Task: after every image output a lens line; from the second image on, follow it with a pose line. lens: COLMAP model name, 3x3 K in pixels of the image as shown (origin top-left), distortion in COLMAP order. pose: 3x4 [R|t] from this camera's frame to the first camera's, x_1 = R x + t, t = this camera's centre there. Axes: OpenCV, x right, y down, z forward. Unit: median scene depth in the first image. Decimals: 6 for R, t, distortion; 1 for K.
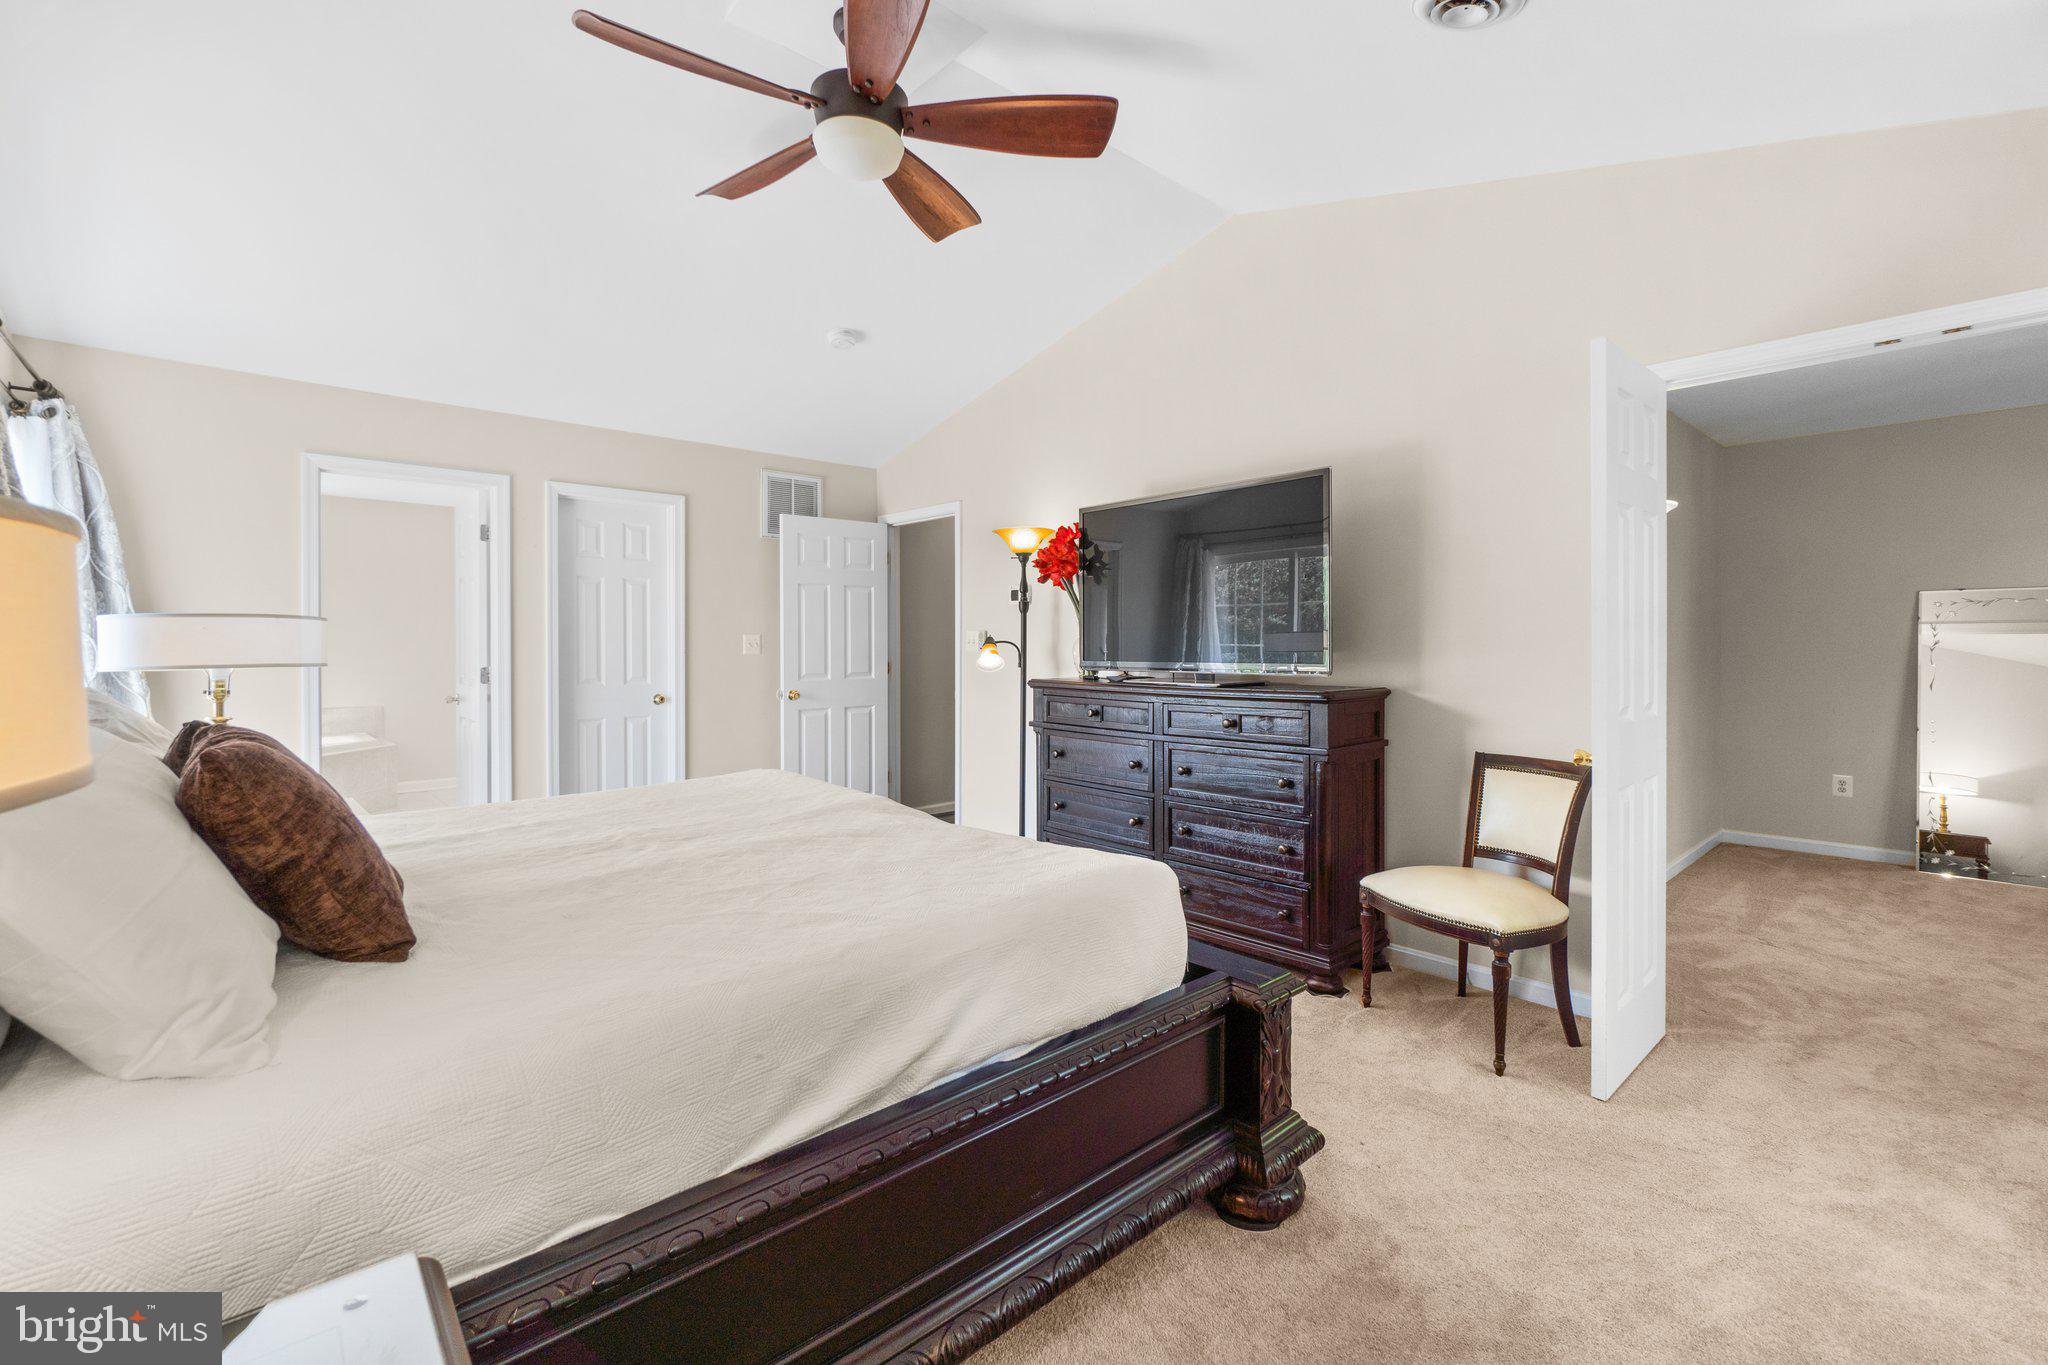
lens RADIAL K [[911.7, 0, 1014.9], [0, 911.7, 653.8], [0, 0, 1]] dist [-0.001696, 0.000523]
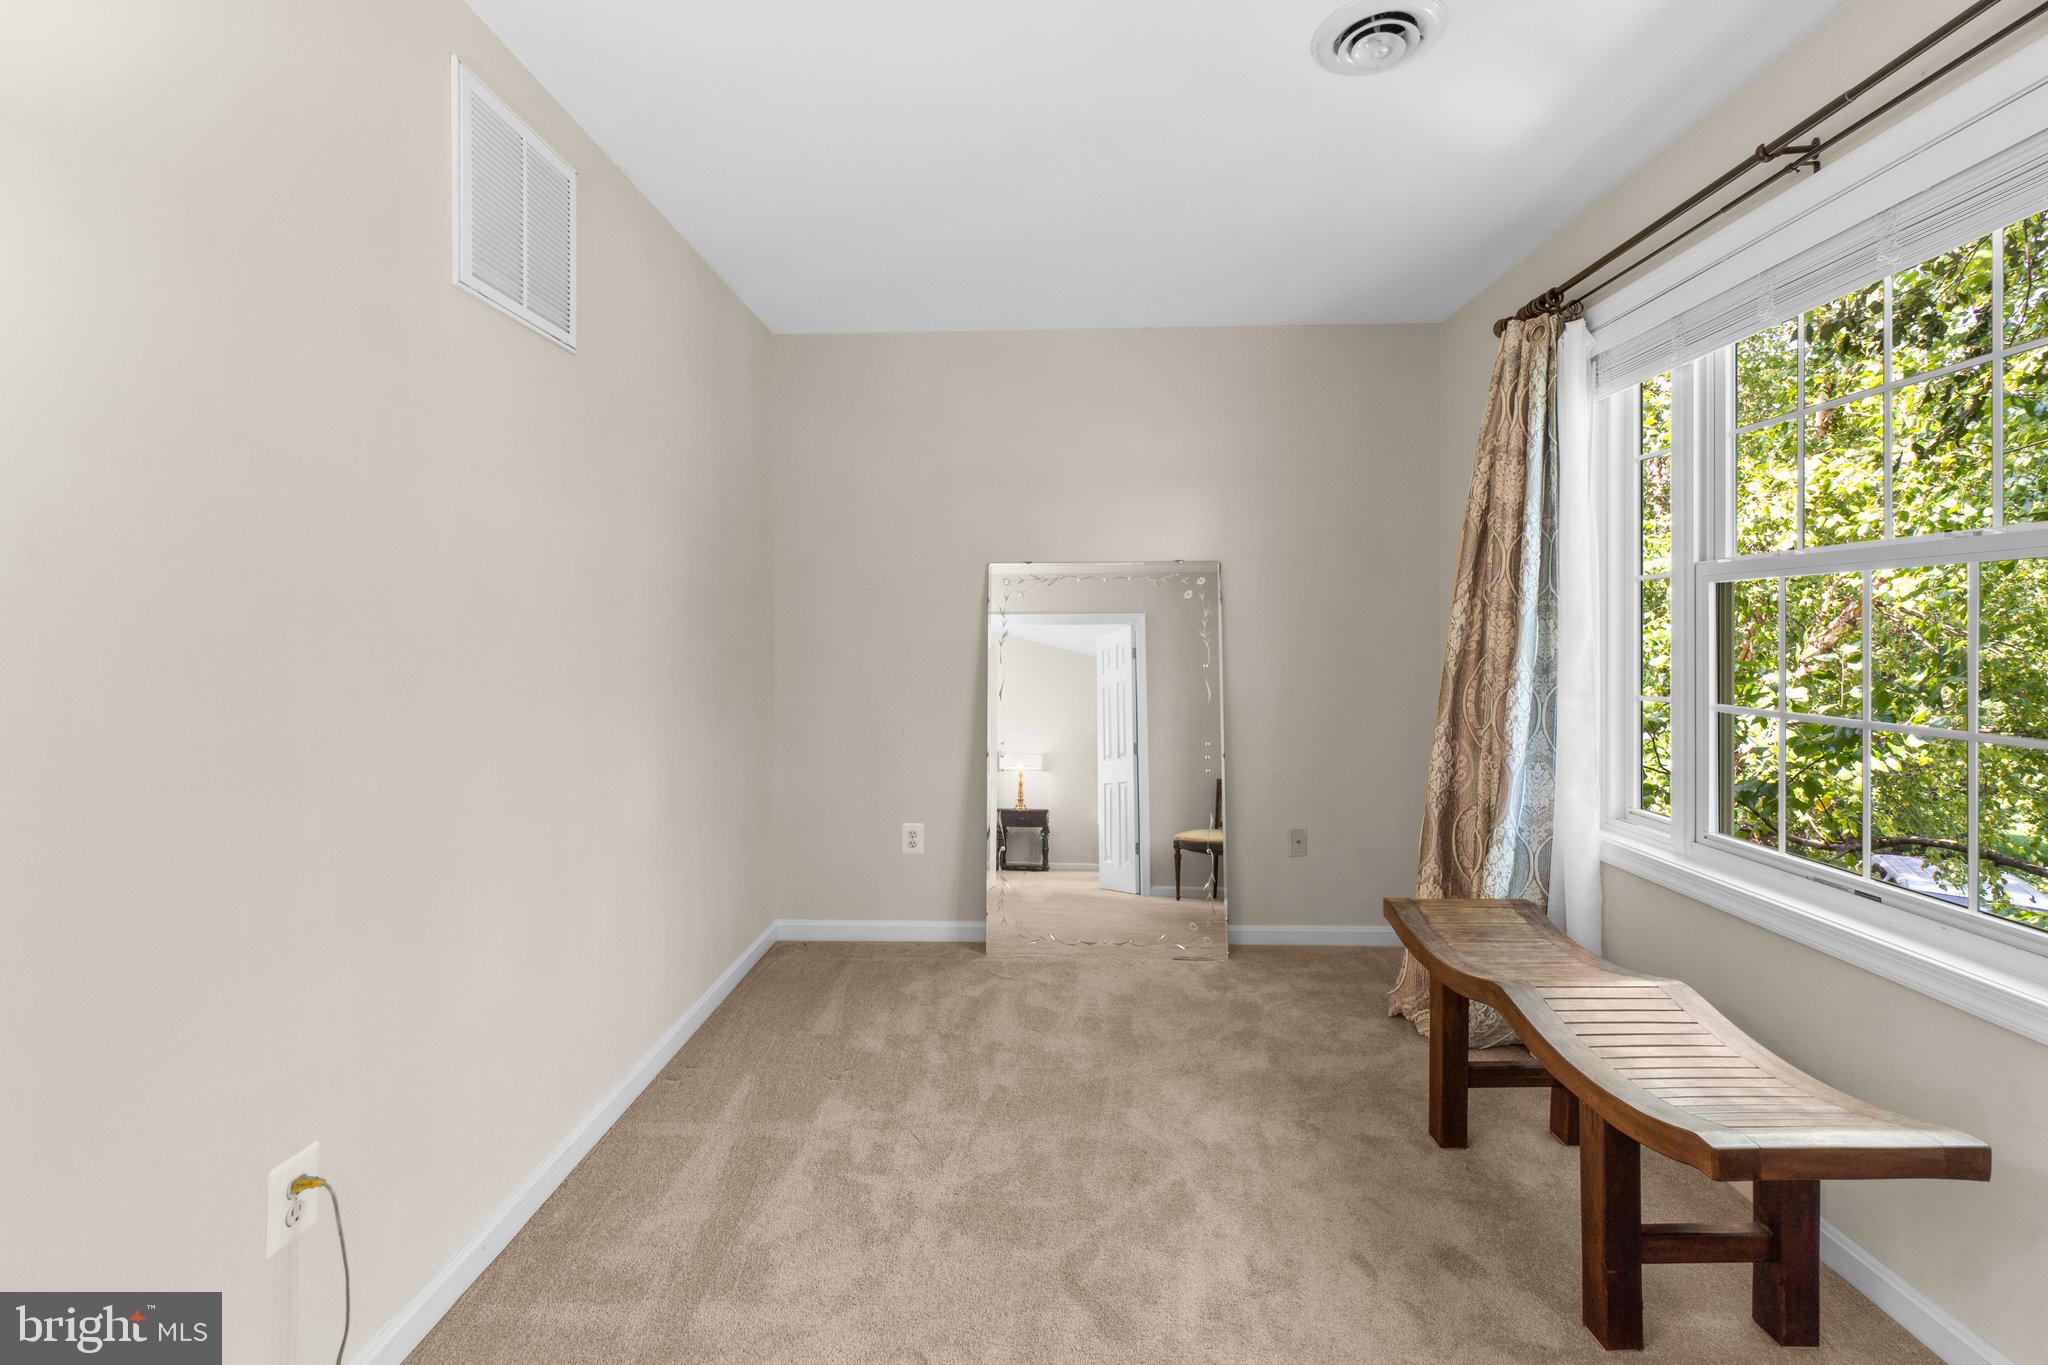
lens RADIAL K [[911.7, 0, 1014.9], [0, 911.7, 653.8], [0, 0, 1]] dist [-0.001696, 0.000523]
pose [[0.705954, -0.013693, 0.708125, 0.467333], [0.006819, 0.999898, 0.012537, -0.005522], [-0.708224, -0.004022, 0.705976, 0.447740]]
